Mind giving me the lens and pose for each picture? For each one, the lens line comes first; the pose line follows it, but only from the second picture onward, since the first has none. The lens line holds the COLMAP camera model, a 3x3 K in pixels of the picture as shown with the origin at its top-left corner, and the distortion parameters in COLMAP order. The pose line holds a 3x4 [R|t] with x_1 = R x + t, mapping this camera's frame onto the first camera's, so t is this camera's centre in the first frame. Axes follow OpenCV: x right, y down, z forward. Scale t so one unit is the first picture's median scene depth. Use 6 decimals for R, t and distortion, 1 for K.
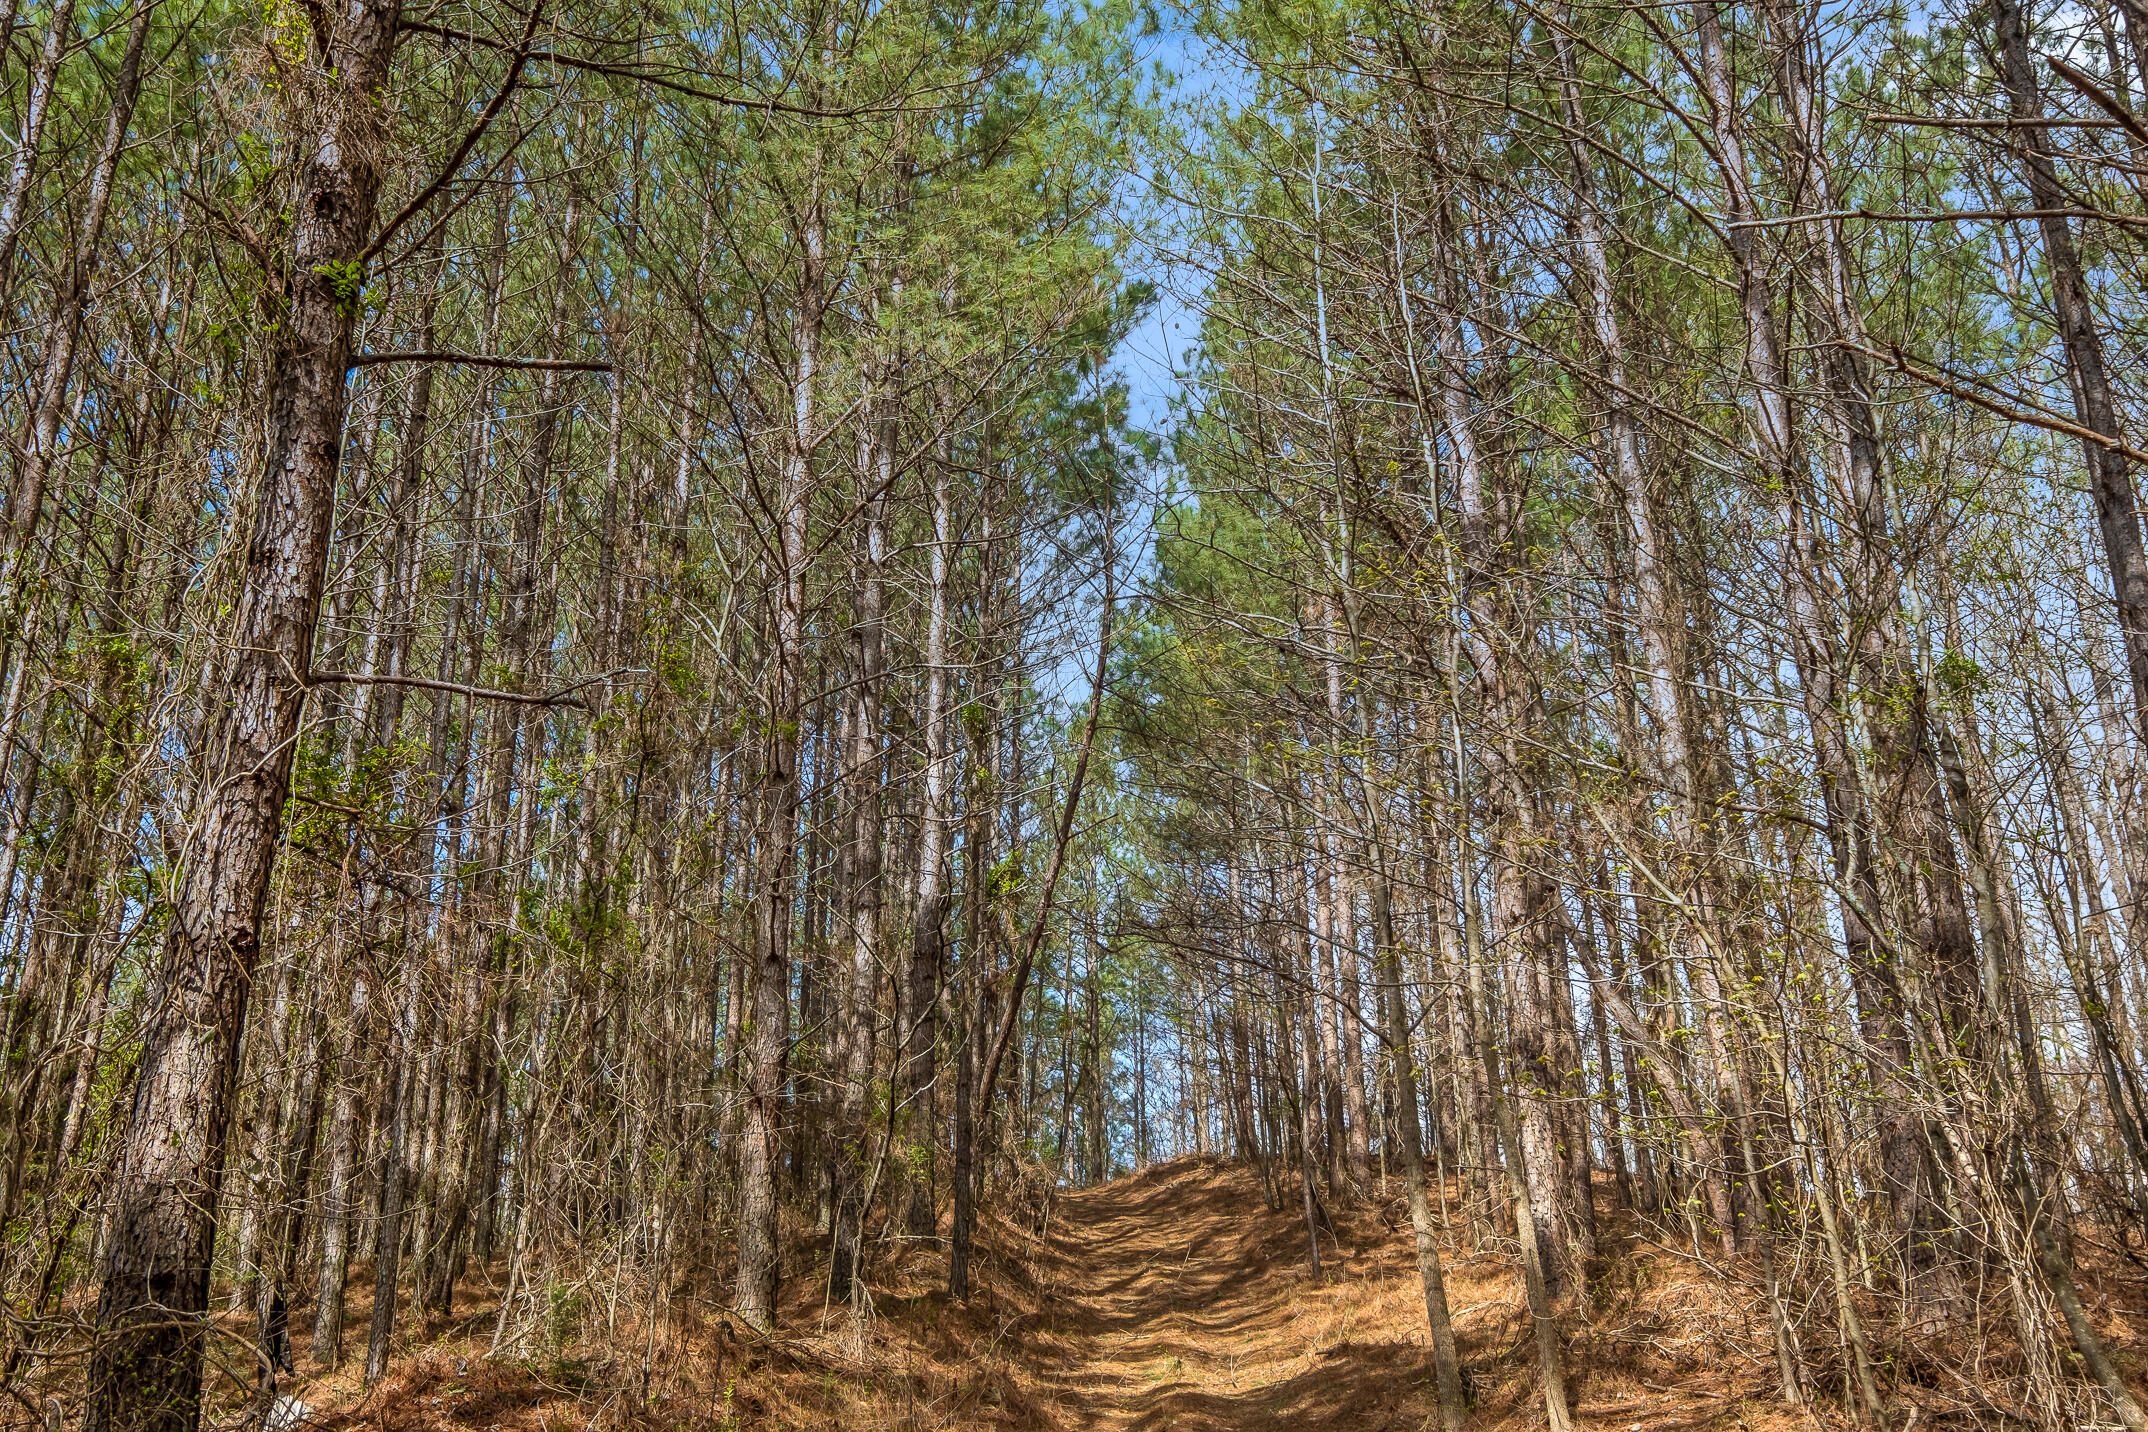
lens RADIAL K [[2211.1, 0, 1074.0], [0, 2211.1, 716.0], [0, 0, 1]] dist [0.000272, -0.000240]
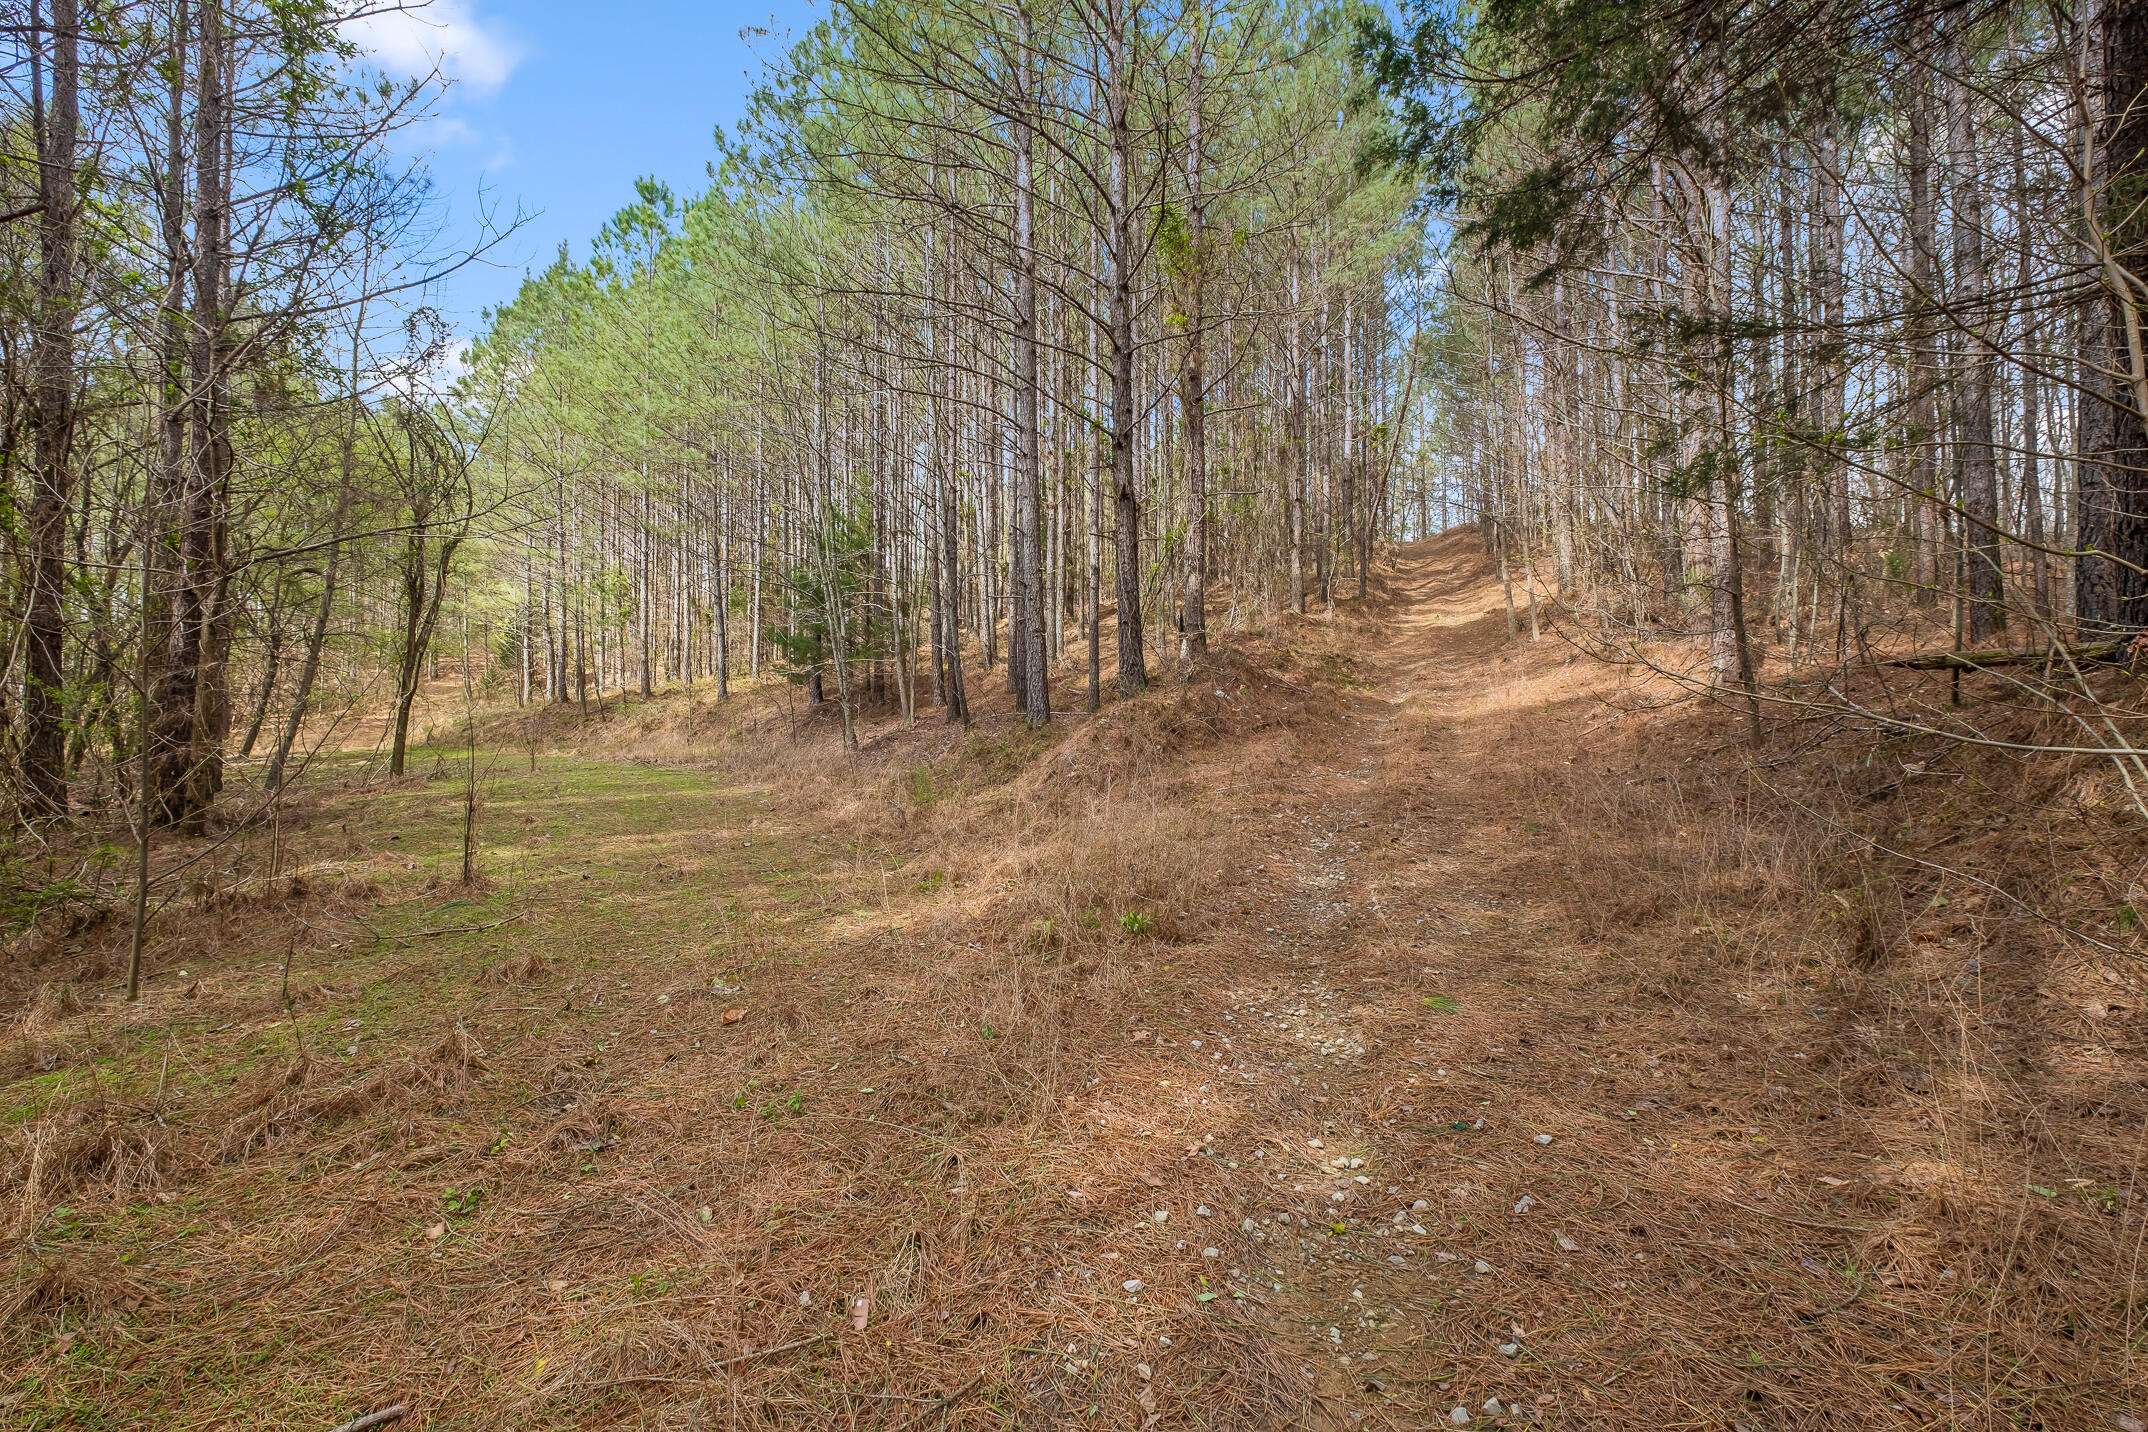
lens RADIAL K [[921.5, 0, 1074.0], [0, 921.5, 716.0], [0, 0, 1]] dist [0.000090, 0.000001]
pose [[0.934997, 0.000250, -0.354657, 0.023979], [0.139475, 0.919164, 0.368354, -0.097085], [0.326080, -0.393875, 0.859380, -0.256639]]
